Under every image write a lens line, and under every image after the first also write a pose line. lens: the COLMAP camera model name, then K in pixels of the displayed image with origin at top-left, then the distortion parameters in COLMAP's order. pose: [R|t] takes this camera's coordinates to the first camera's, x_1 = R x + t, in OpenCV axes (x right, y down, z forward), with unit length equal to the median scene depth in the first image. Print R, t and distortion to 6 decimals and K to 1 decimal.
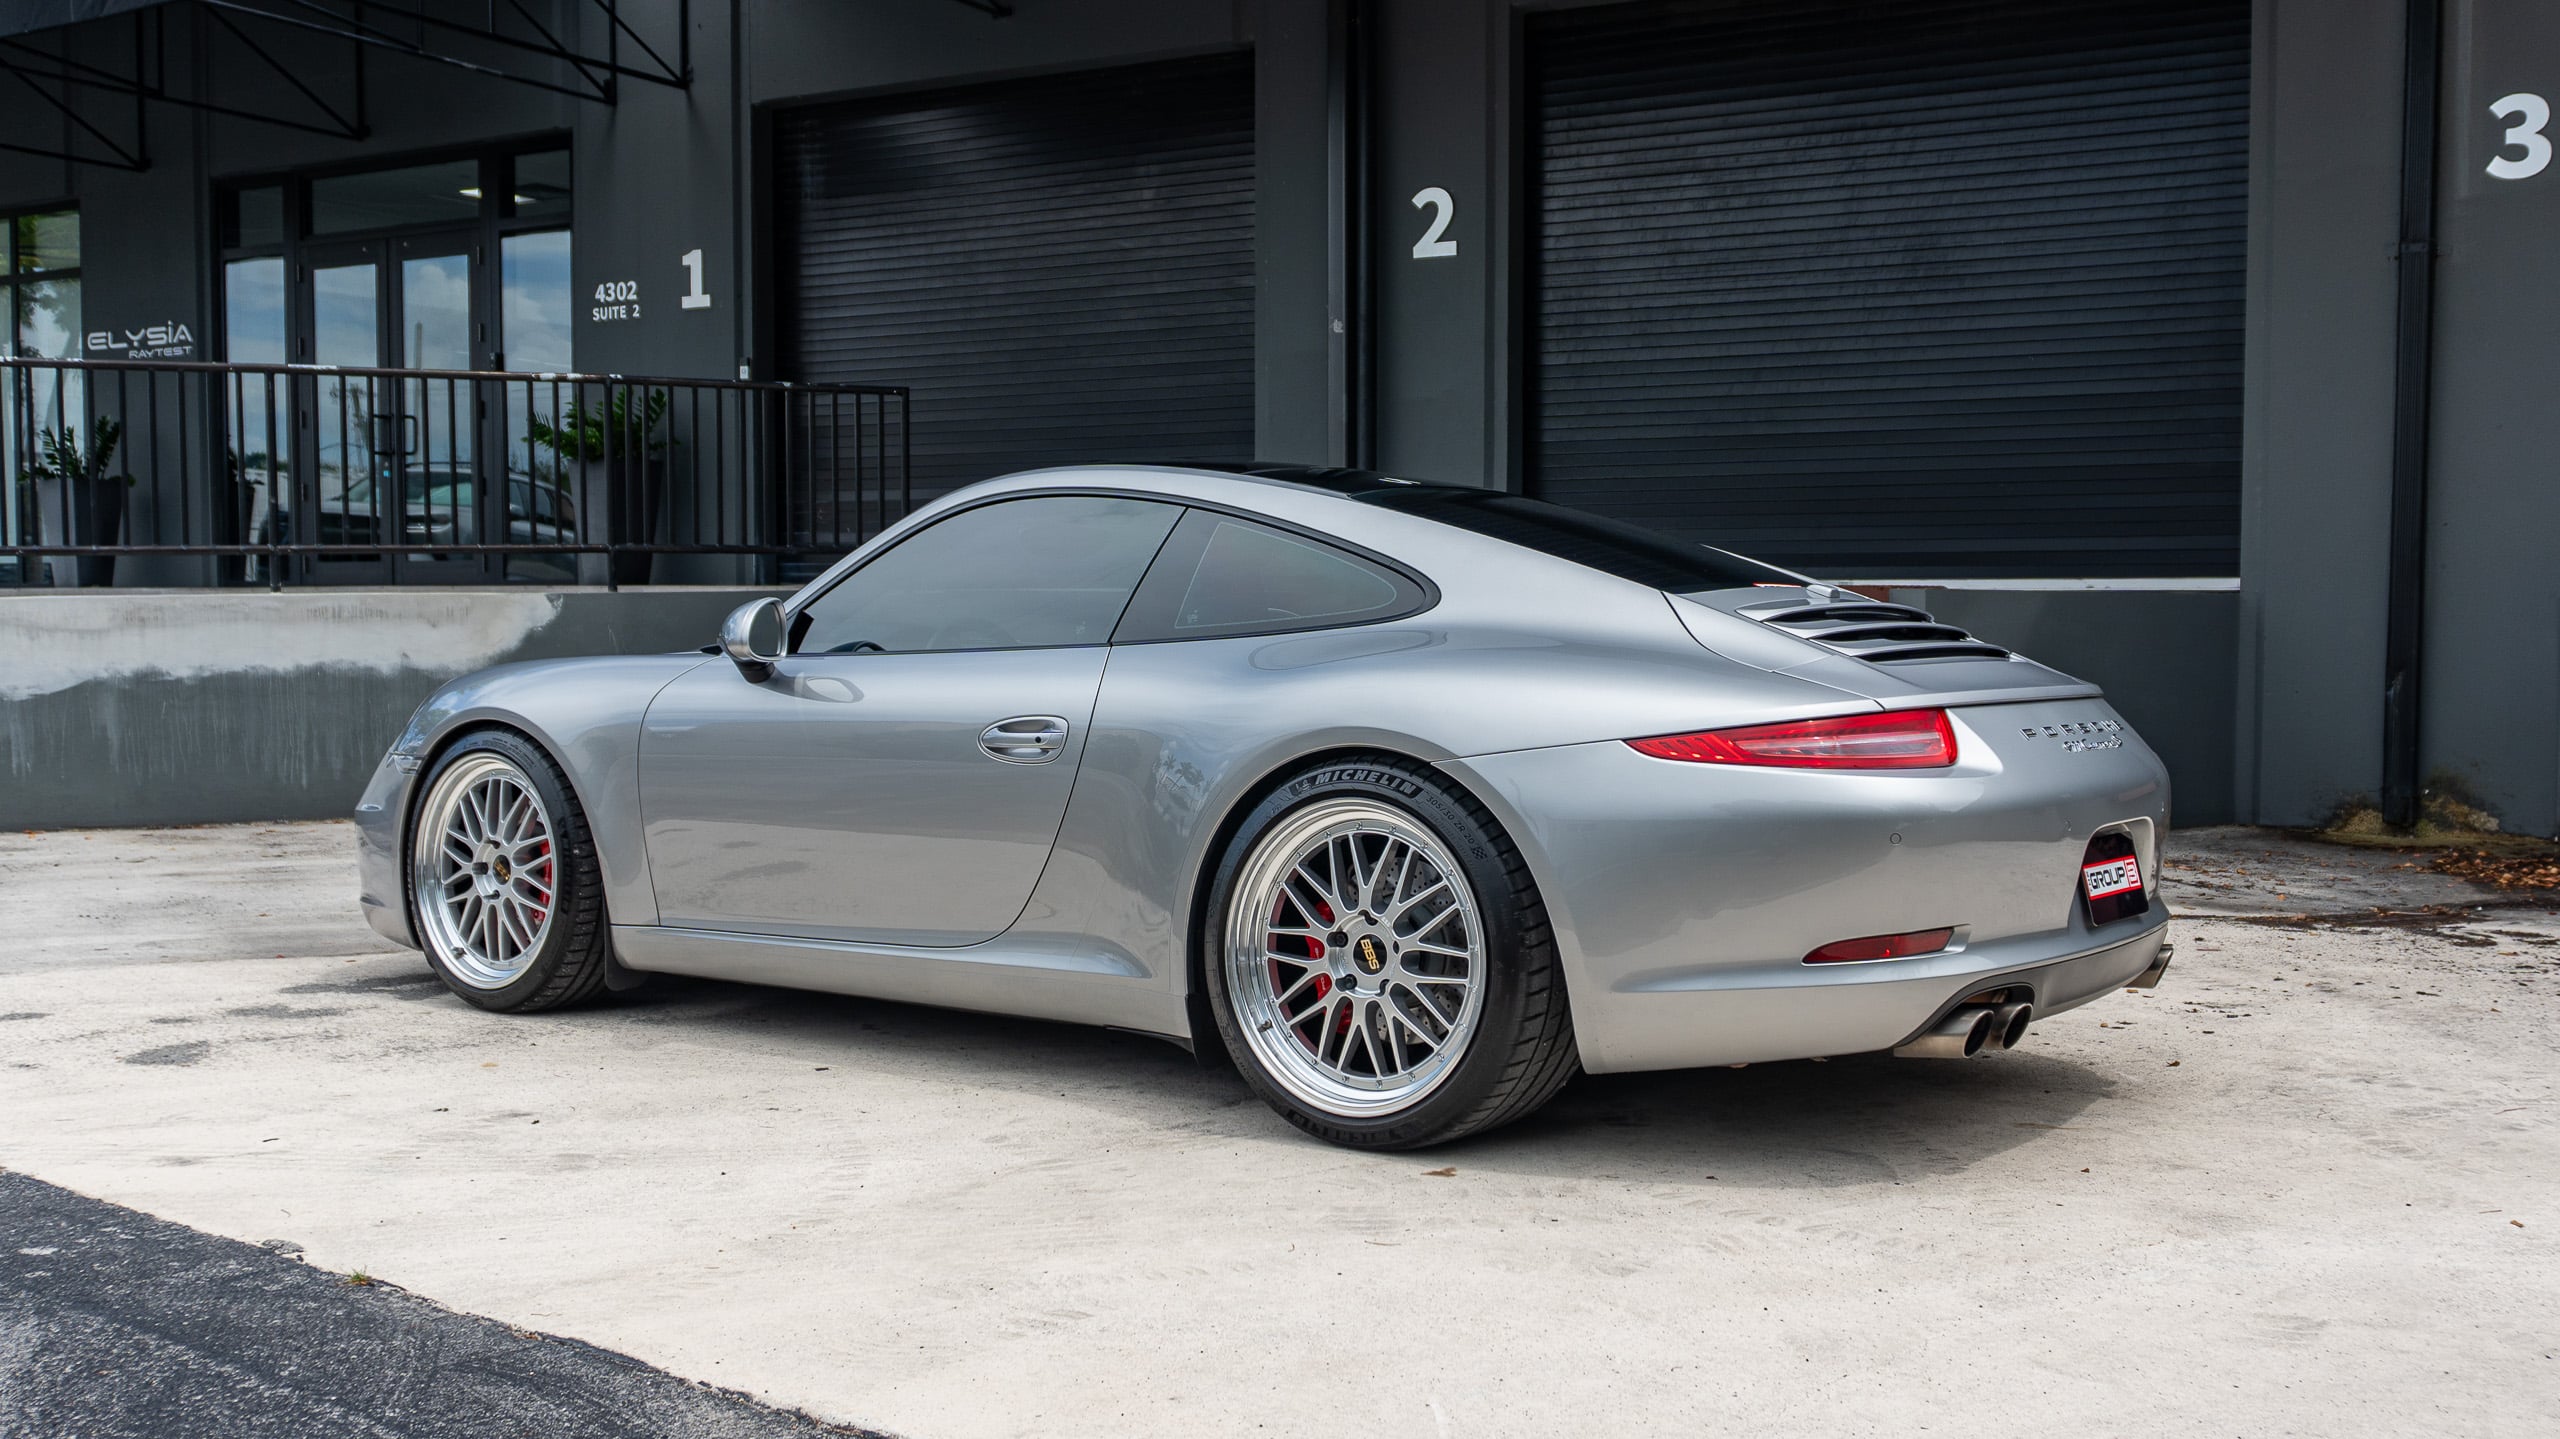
lens RADIAL K [[2340.7, 0, 1382.4], [0, 2340.7, 768.4], [0, 0, 1]] dist [-0.032468, -0.003095]
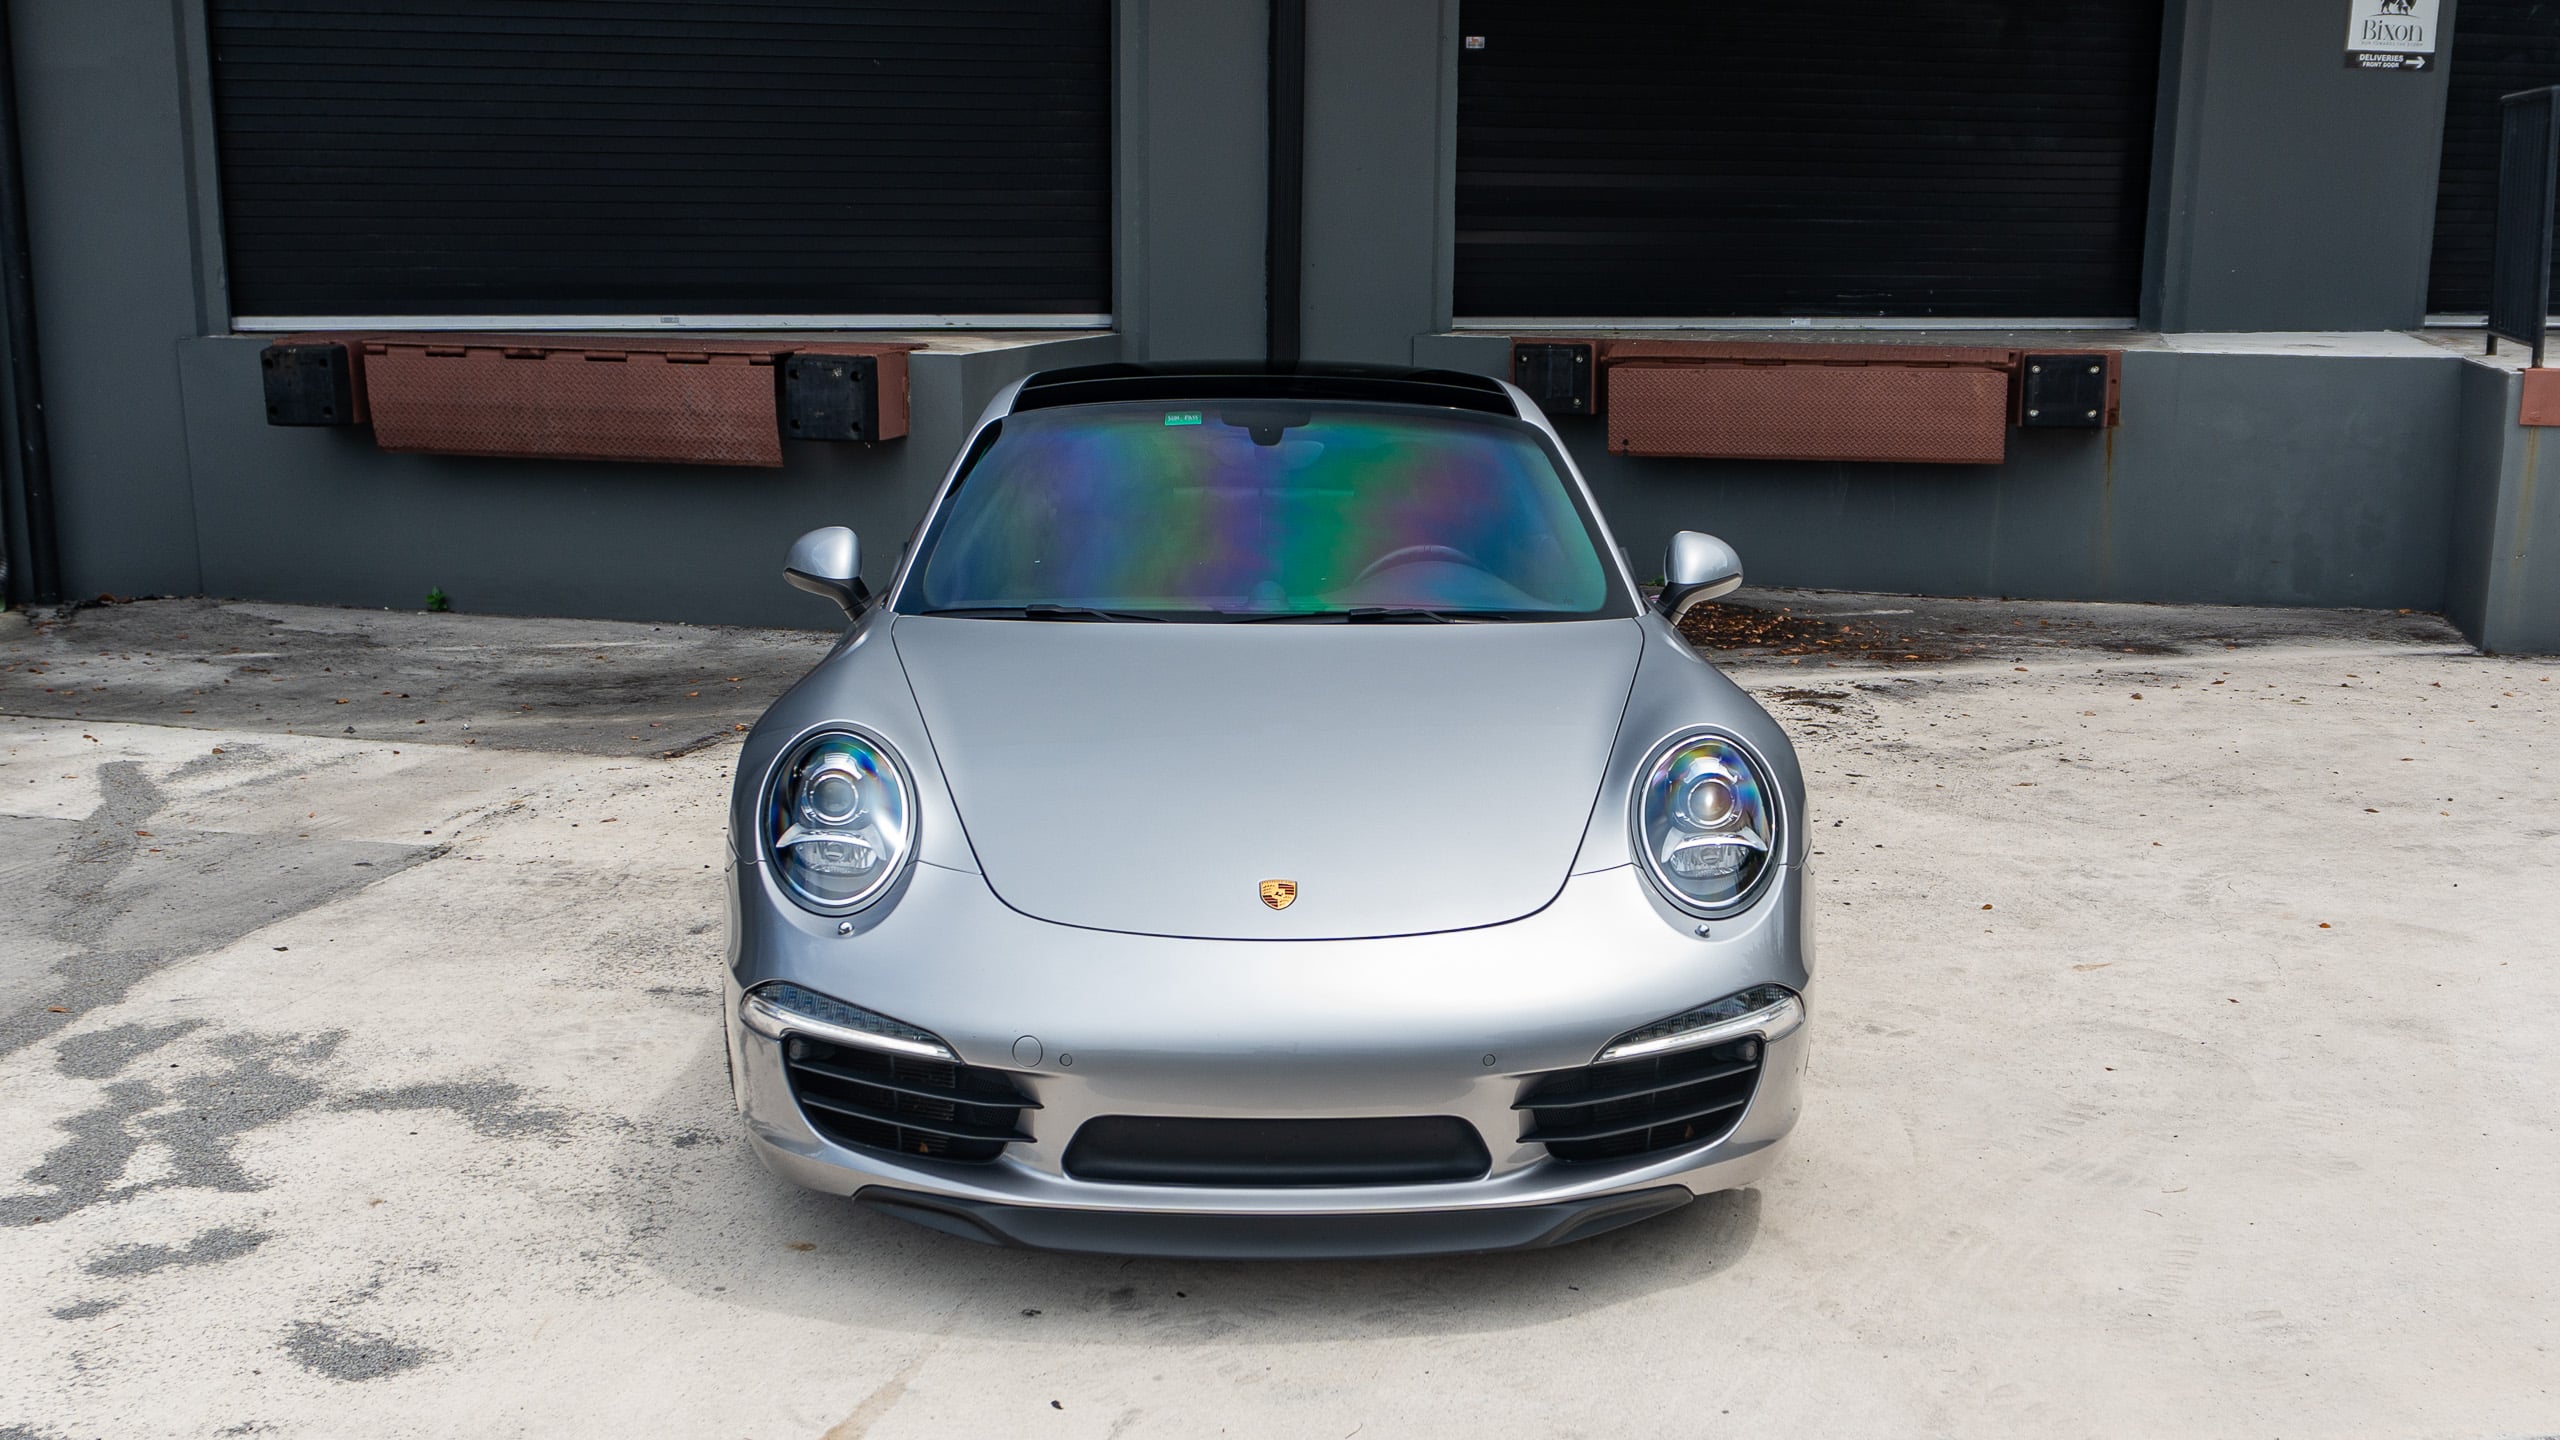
lens RADIAL K [[2730.7, 0, 1324.0], [0, 2730.7, 909.6], [0, 0, 1]] dist [-0.032565, 0.007784]
pose [[0.716163, -0.167522, 0.677530, -0.337090], [0.034958, 0.978158, 0.204902, -0.062882], [-0.697057, -0.123058, 0.706377, 0.103491]]
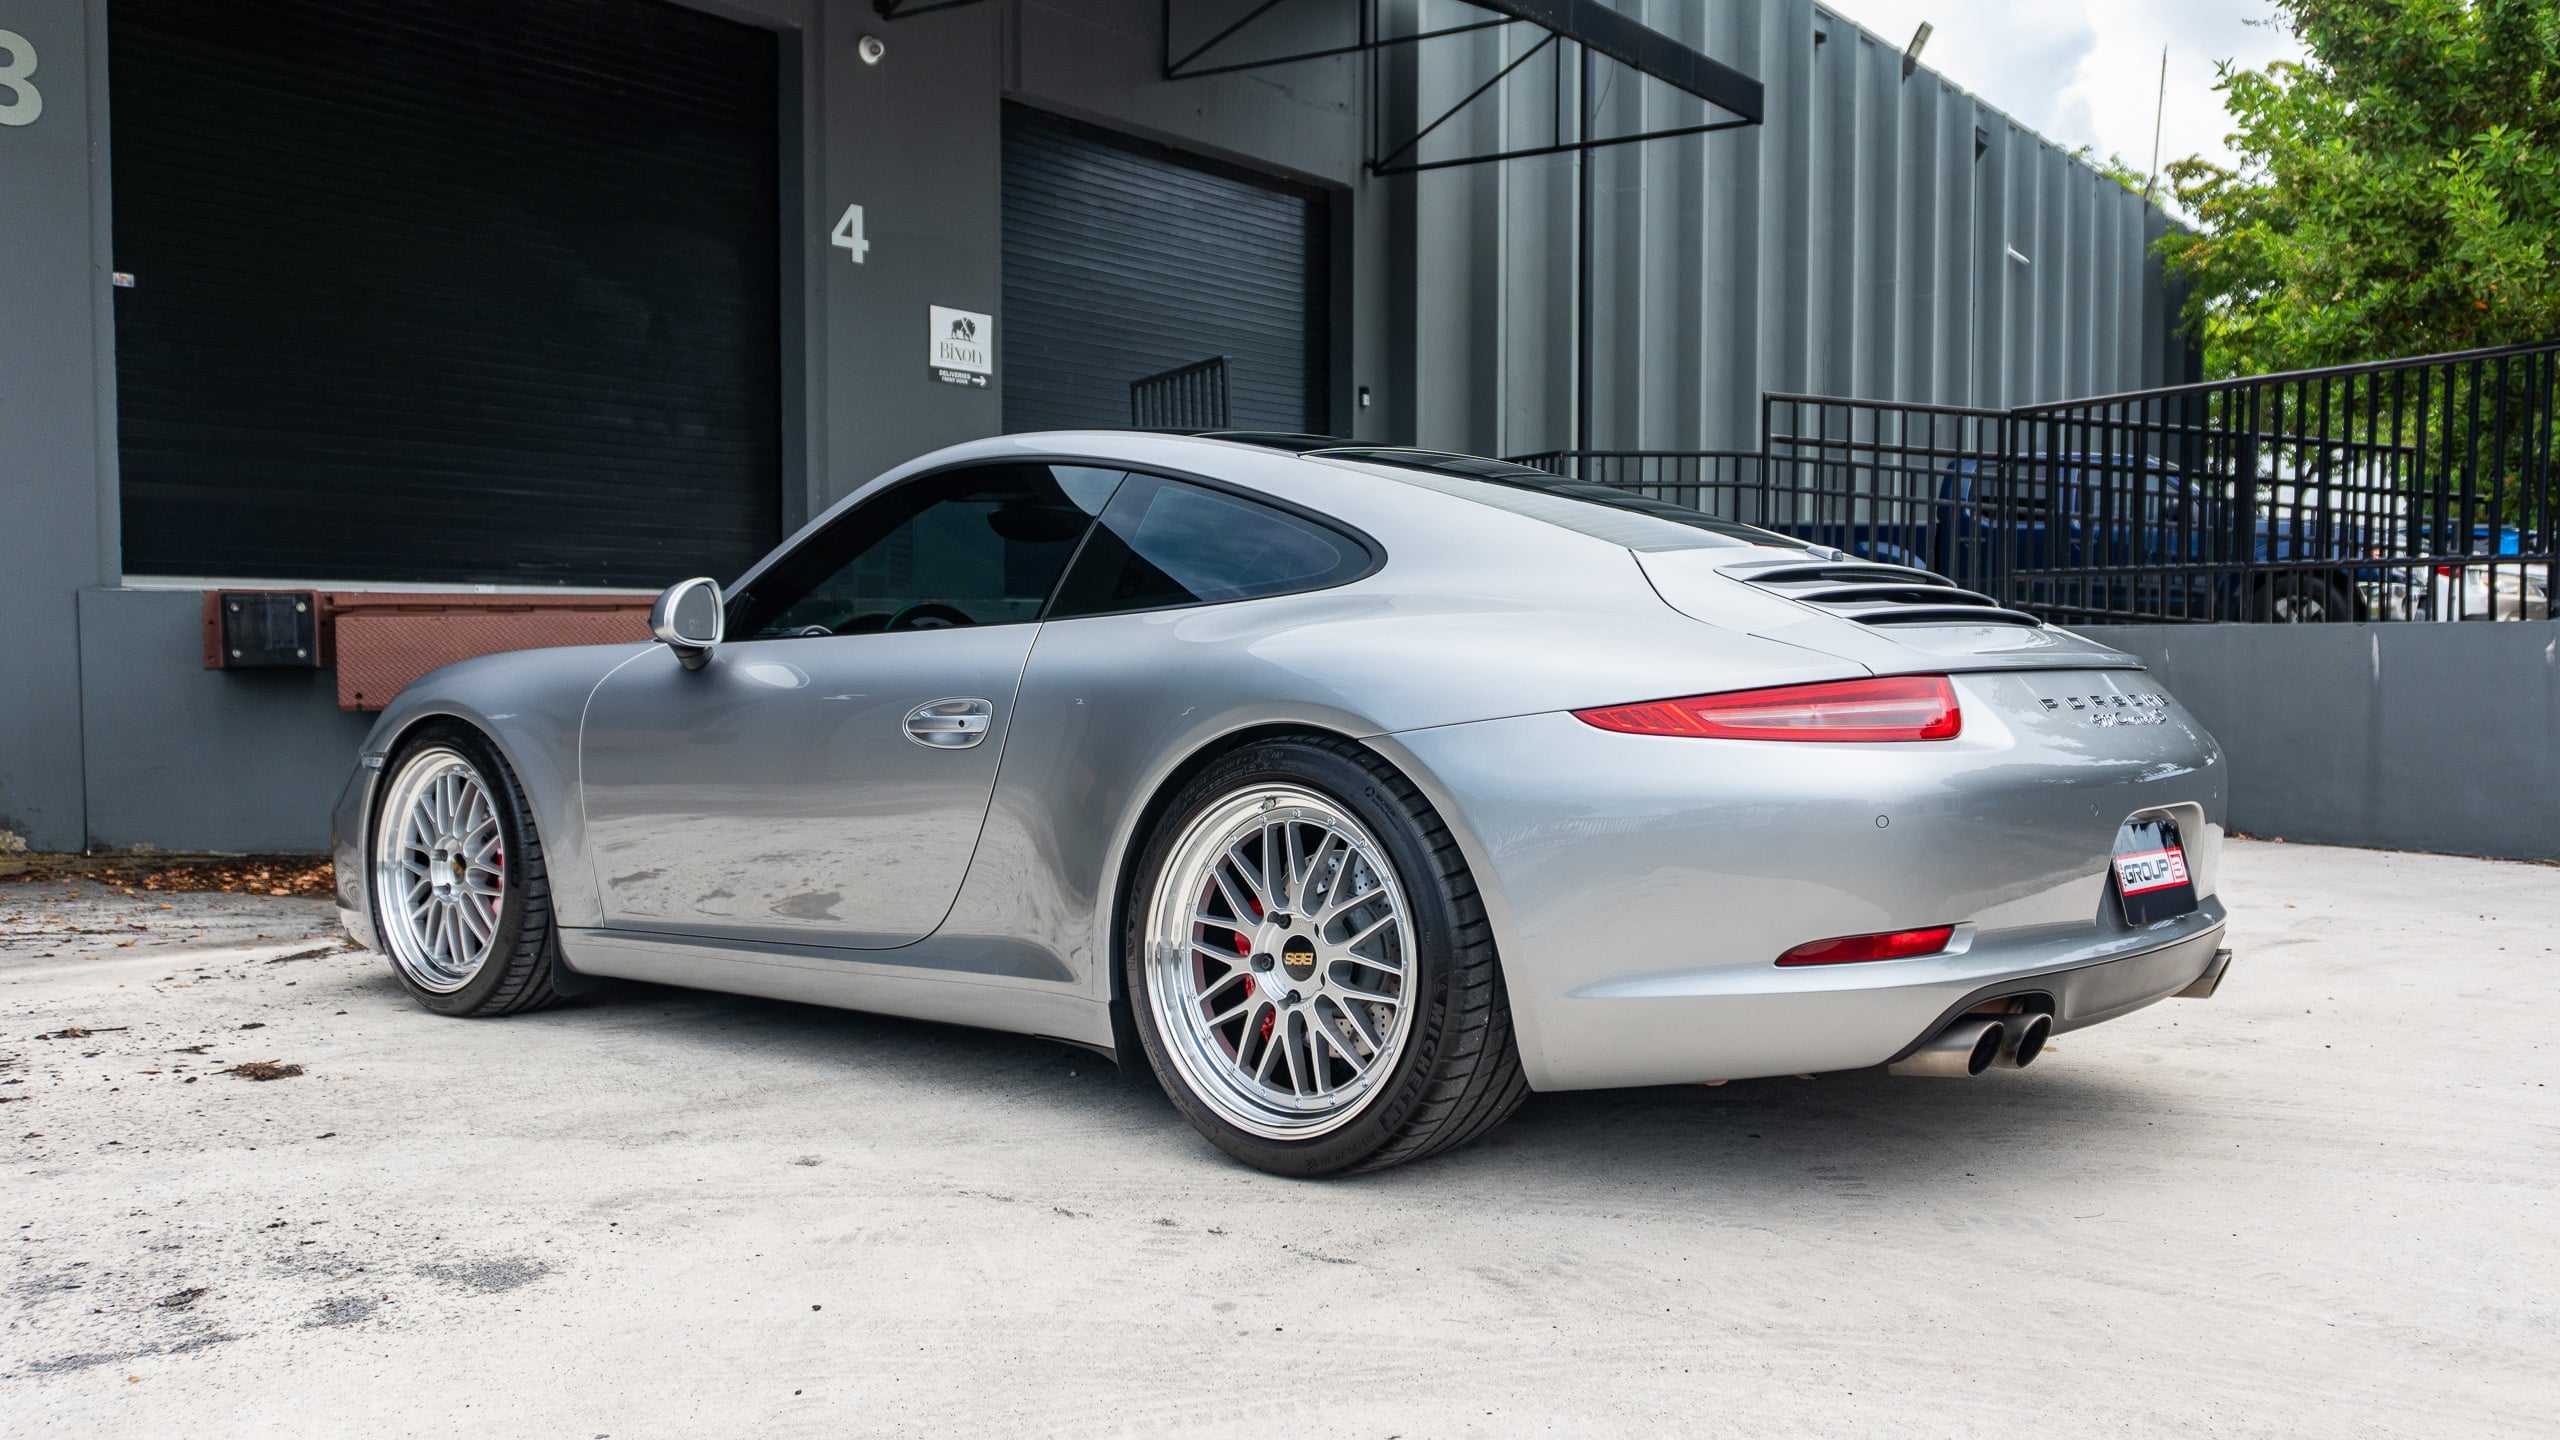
lens RADIAL K [[2215.8, 0, 1314.2], [0, 2215.8, 775.6], [0, 0, 1]] dist [0.003976, -0.010033]
pose [[0.120099, -0.060265, 0.990931, -0.265460], [0.062556, 0.996632, 0.053030, -0.014114], [-0.990789, 0.055620, 0.123465, 0.339159]]
